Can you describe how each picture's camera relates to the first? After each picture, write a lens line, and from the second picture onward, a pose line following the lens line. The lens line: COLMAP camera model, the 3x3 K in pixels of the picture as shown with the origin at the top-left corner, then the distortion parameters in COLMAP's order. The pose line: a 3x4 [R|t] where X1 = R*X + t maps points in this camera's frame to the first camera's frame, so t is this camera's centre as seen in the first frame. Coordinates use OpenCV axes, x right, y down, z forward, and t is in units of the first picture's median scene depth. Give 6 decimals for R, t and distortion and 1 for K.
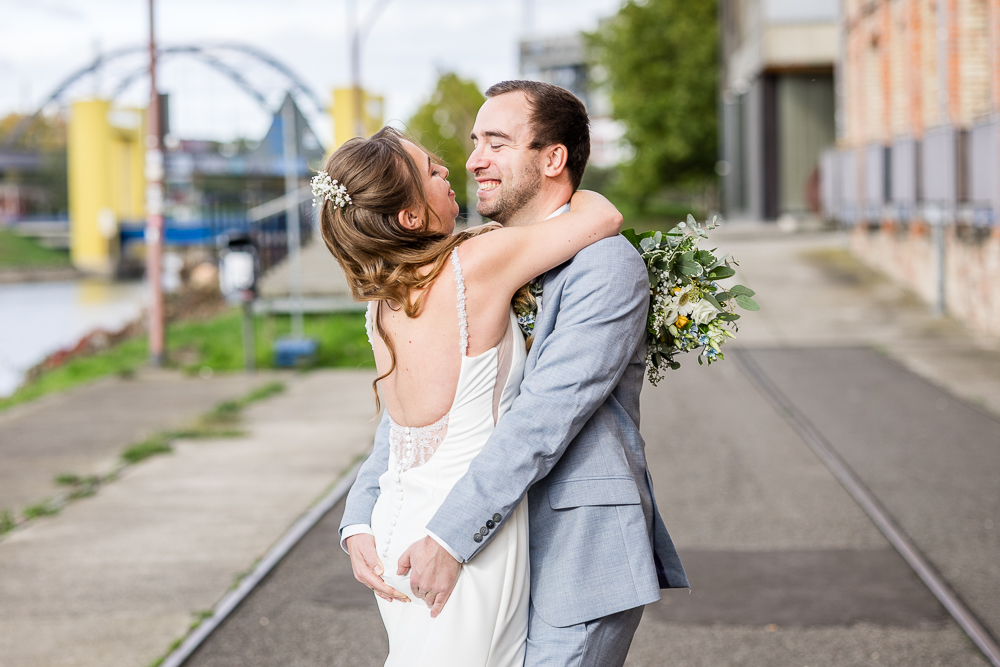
lens RADIAL K [[2463.4, 0, 500.0], [0, 2463.4, 333.5], [0, 0, 1]] dist [0.283141, -0.094133]
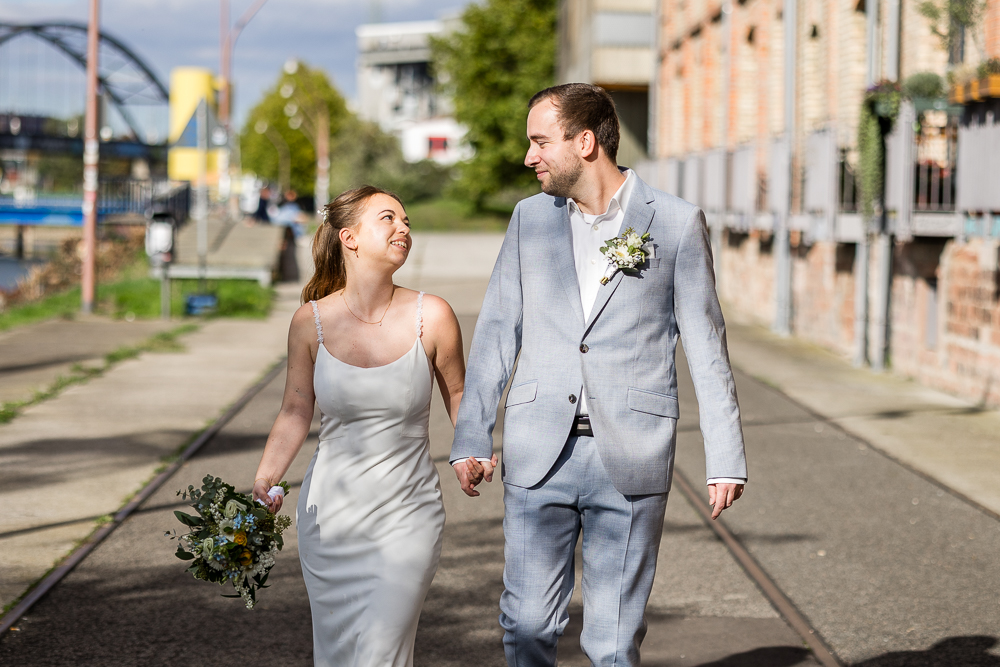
lens RADIAL K [[3919.7, 0, 500.0], [0, 3919.7, 333.5], [0, 0, 1]] dist [0.049063, 0.367624]
pose [[0.997243, 0.040761, 0.062002, -0.043668], [-0.039526, 0.998998, -0.021009, 0.048038], [-0.062796, 0.018501, 0.997855, -0.827941]]
